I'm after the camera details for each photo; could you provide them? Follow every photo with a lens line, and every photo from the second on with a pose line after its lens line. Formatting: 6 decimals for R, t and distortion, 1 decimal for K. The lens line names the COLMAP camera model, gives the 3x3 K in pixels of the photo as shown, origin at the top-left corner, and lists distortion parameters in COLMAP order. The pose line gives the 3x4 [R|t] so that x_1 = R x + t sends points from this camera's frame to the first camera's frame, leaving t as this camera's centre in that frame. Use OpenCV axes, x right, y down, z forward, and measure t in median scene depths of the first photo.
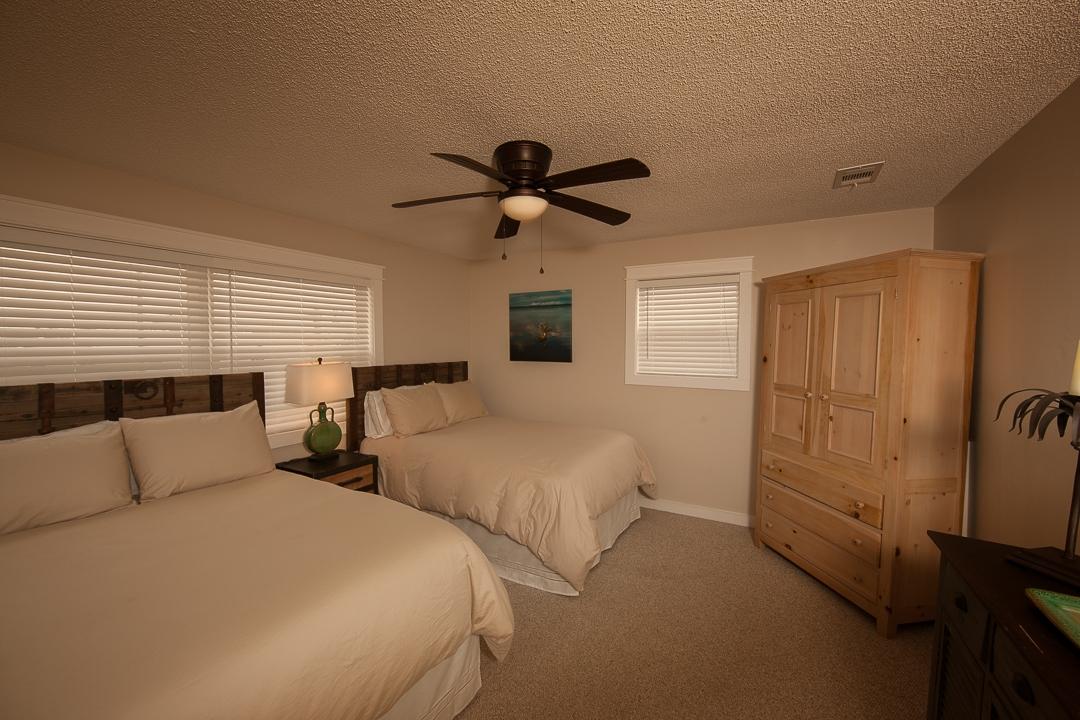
lens RADIAL K [[426.9, 0, 536.7], [0, 426.9, 360.3], [0, 0, 1]] dist [-0.012910, 0.002728]
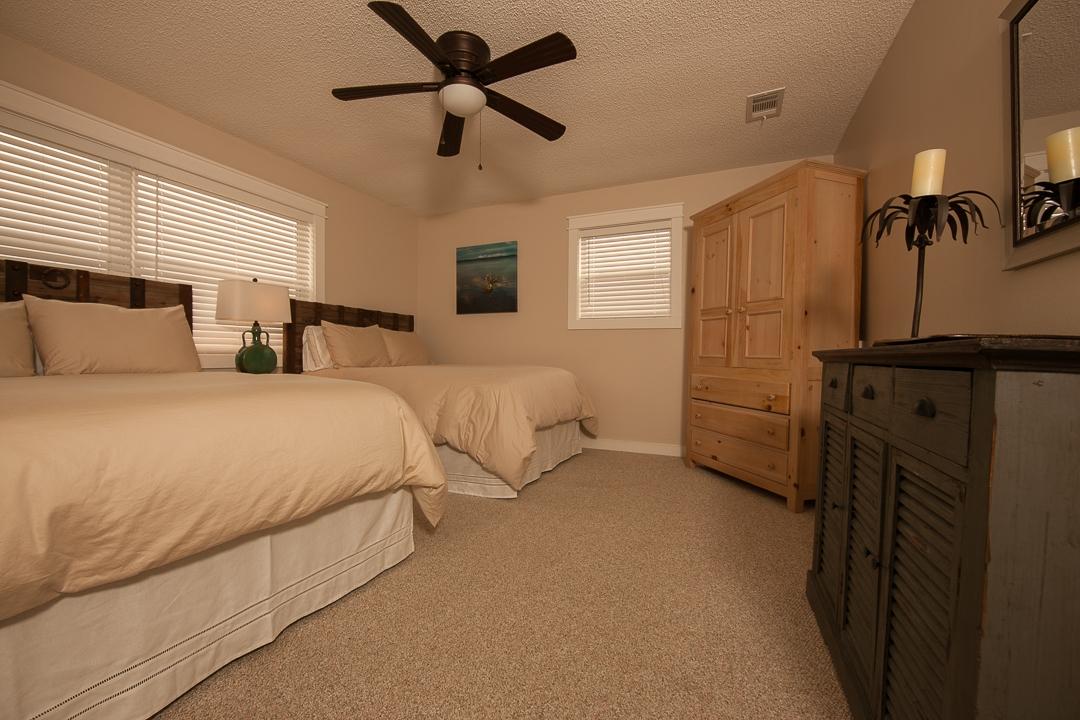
lens RADIAL K [[426.9, 0, 536.7], [0, 426.9, 360.3], [0, 0, 1]] dist [-0.012910, 0.002728]
pose [[0.994473, 0.005565, 0.104844, 0.032542], [-0.002269, 0.999500, -0.031526, 0.226411], [-0.104967, 0.031114, 0.993989, -0.028964]]
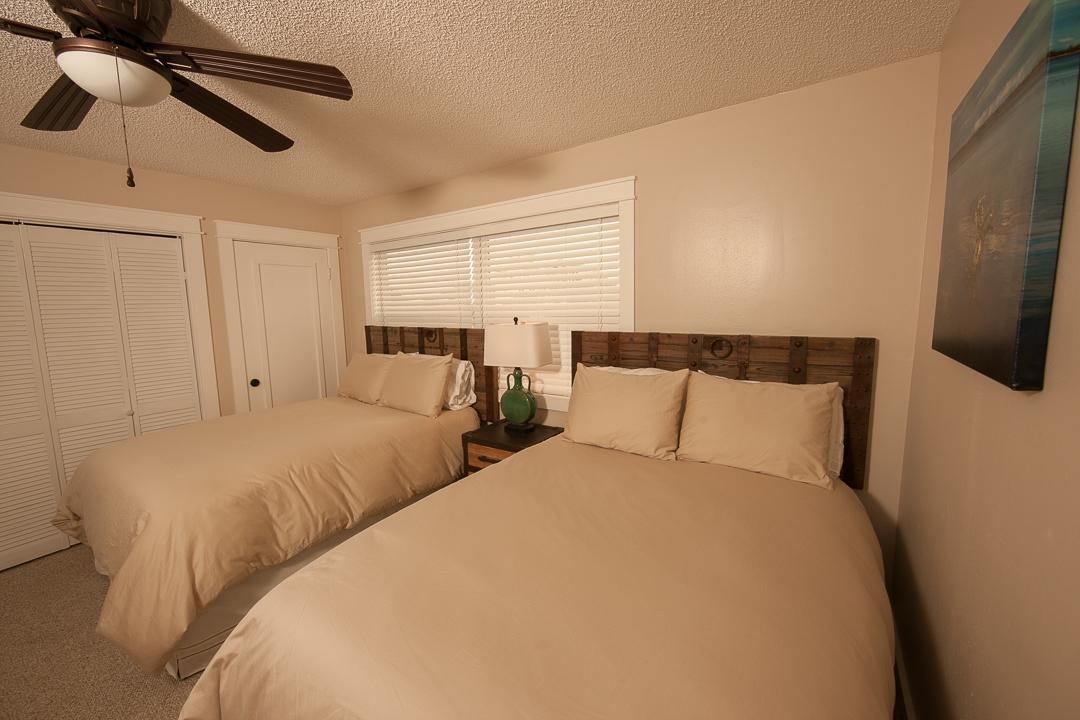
lens RADIAL K [[426.9, 0, 536.7], [0, 426.9, 360.3], [0, 0, 1]] dist [-0.012910, 0.002728]
pose [[-0.069158, 0.114709, -0.990989, 0.408915], [-0.032892, 0.992565, 0.117186, -0.022952], [0.997063, 0.040700, -0.064871, 1.184819]]
